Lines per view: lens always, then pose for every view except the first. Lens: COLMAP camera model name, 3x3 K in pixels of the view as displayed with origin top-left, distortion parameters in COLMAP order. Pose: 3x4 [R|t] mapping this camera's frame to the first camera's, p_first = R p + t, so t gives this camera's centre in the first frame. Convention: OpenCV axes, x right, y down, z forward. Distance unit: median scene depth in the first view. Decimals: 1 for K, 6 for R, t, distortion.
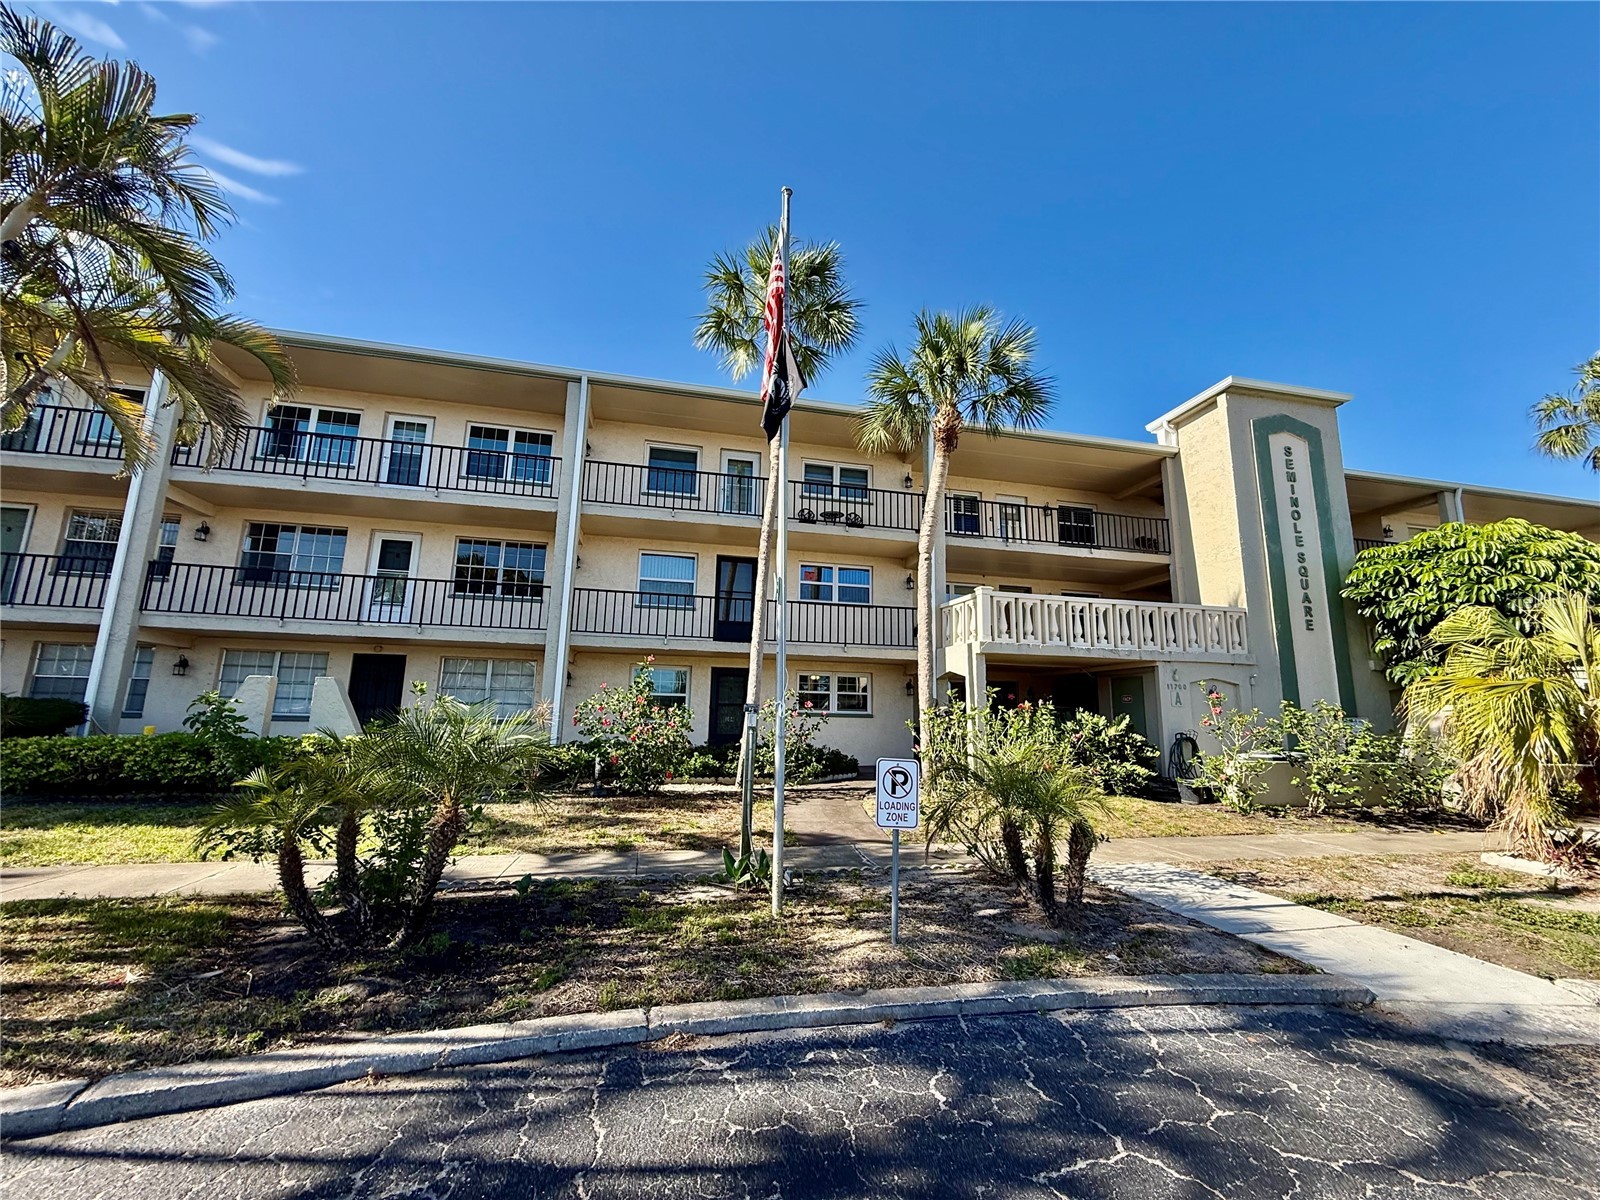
lens RADIAL K [[649.6, 0, 804.1], [0, 649.6, 601.4], [0, 0, 1]] dist [-0.000079, -0.000092]
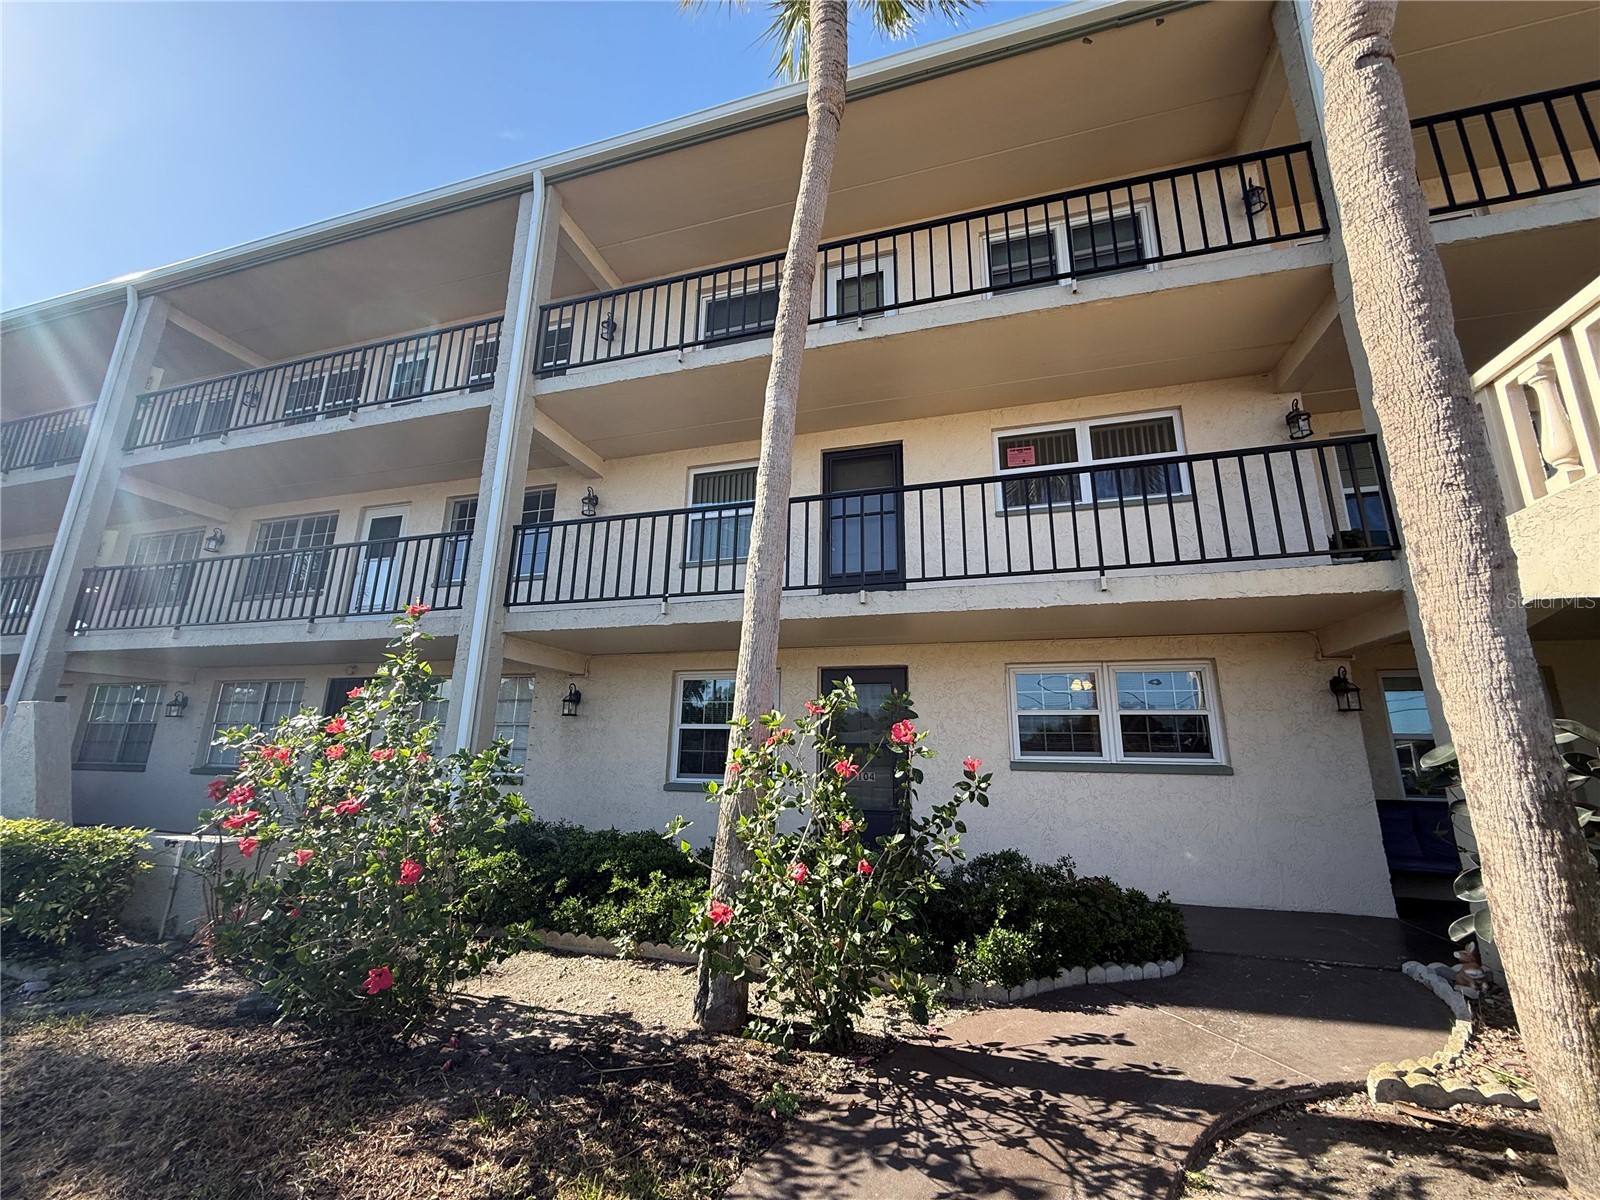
lens RADIAL K [[640.1, 0, 799.3], [0, 640.1, 602.4], [0, 0, 1]] dist [-0.000617, -0.000021]
pose [[0.869962, -0.123009, -0.477530, 0.087078], [0.087234, 0.991504, -0.096484, 0.106312], [0.485342, 0.042281, 0.873302, 0.622533]]
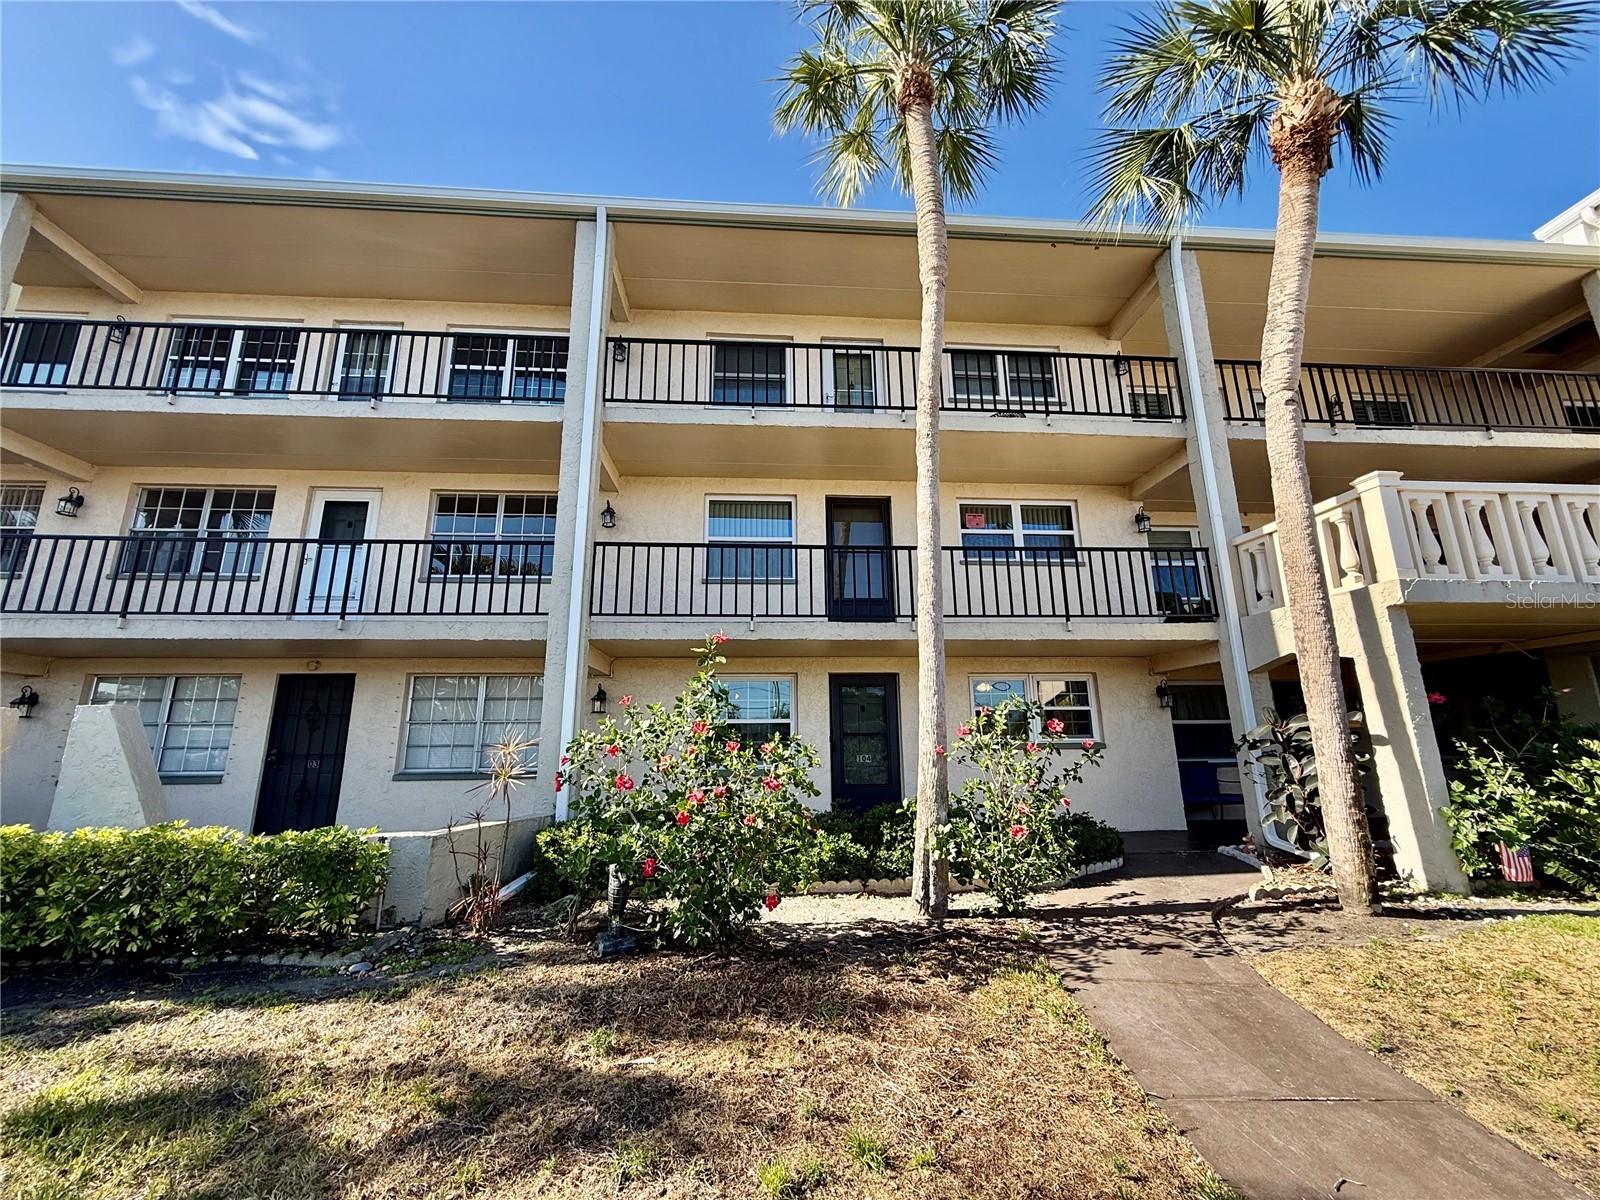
lens RADIAL K [[640.1, 0, 799.3], [0, 640.1, 602.4], [0, 0, 1]] dist [-0.000617, -0.000021]
pose [[0.988043, -0.064397, -0.140083, -0.088787], [0.057587, 0.996978, -0.052138, 0.070374], [0.143017, 0.043448, 0.988766, 0.434243]]
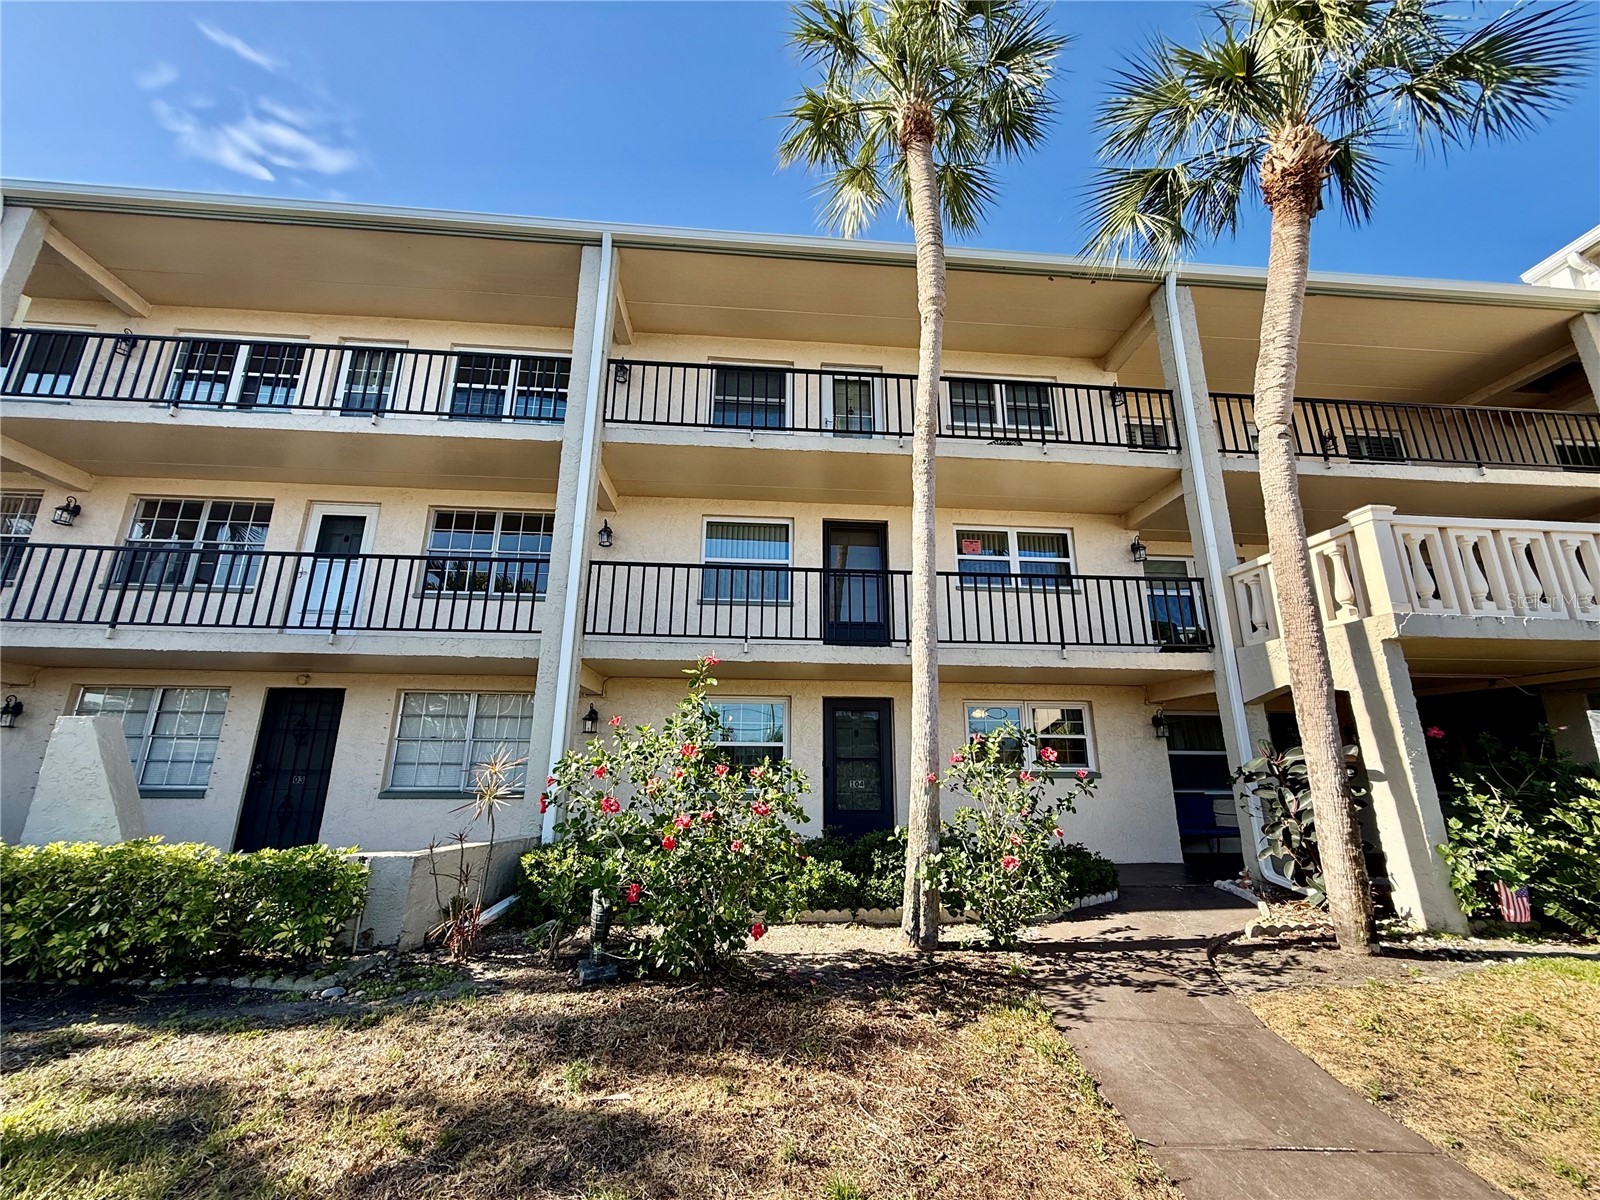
lens RADIAL K [[640.1, 0, 799.3], [0, 640.1, 602.4], [0, 0, 1]] dist [-0.000617, -0.000021]
pose [[0.989511, -0.050990, -0.135161, -0.086224], [0.039455, 0.995454, -0.086690, 0.070086], [0.138967, 0.080448, 0.987024, 0.435971]]
